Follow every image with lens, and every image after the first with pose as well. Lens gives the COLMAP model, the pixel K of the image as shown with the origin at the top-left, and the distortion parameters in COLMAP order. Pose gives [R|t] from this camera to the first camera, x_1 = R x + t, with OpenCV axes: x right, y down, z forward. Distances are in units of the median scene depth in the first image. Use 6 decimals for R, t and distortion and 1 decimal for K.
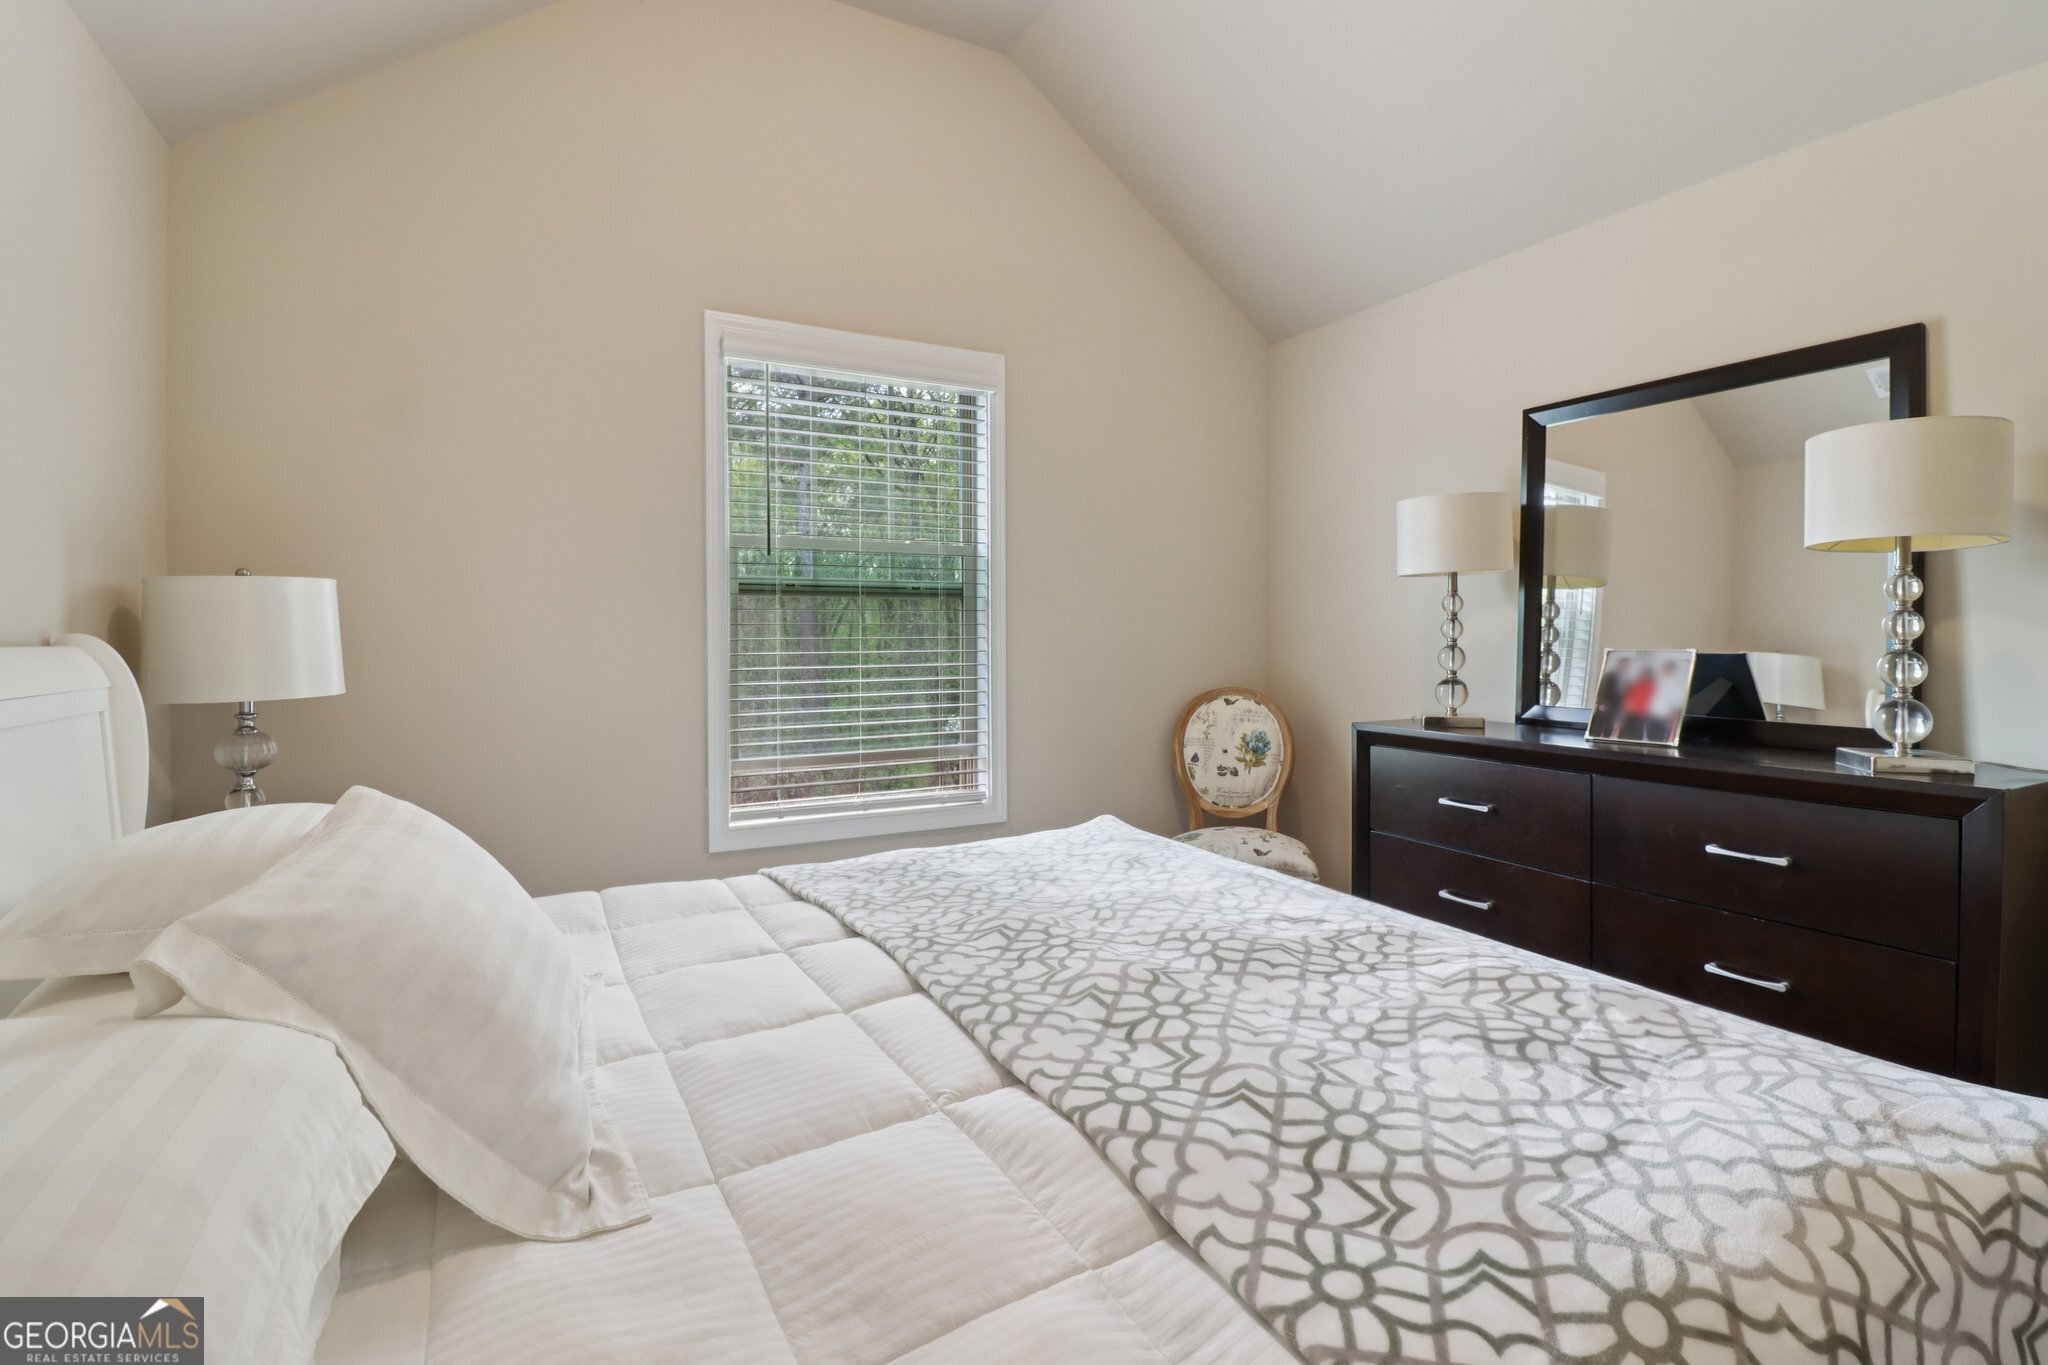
lens RADIAL K [[956.6, 0, 1031.4], [0, 956.6, 643.4], [0, 0, 1]] dist [0.003467, -0.012029]
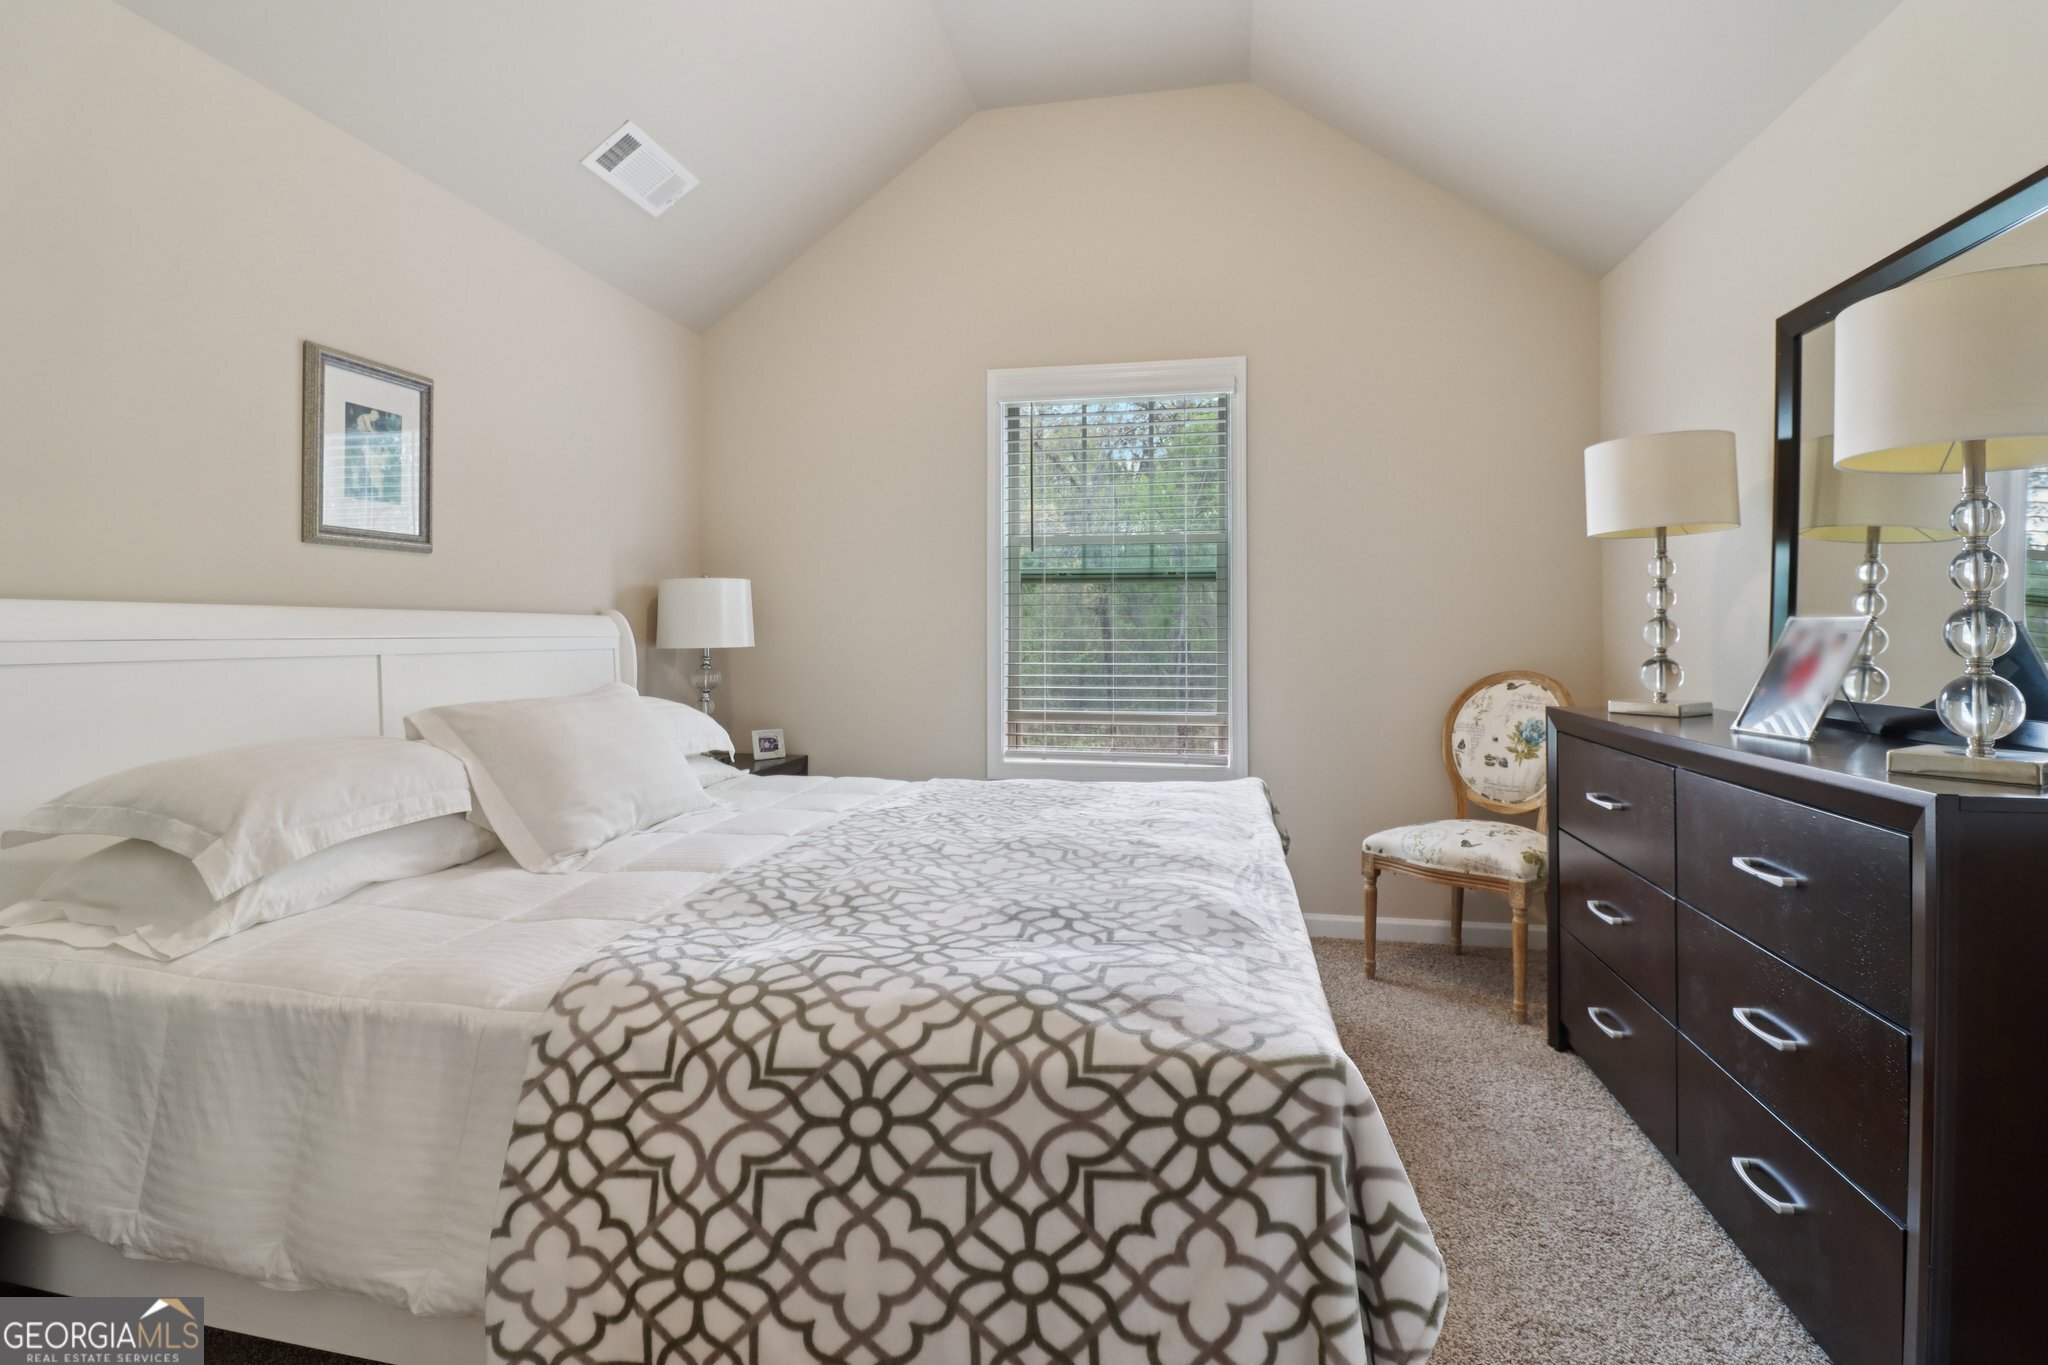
lens RADIAL K [[963.9, 0, 1025.2], [0, 963.9, 623.8], [0, 0, 1]] dist [-0.001772, -0.012288]
pose [[0.768506, -0.003048, -0.639835, 0.513946], [-0.008664, 0.999847, -0.015169, 0.022998], [0.639783, 0.017201, 0.768363, 0.003883]]
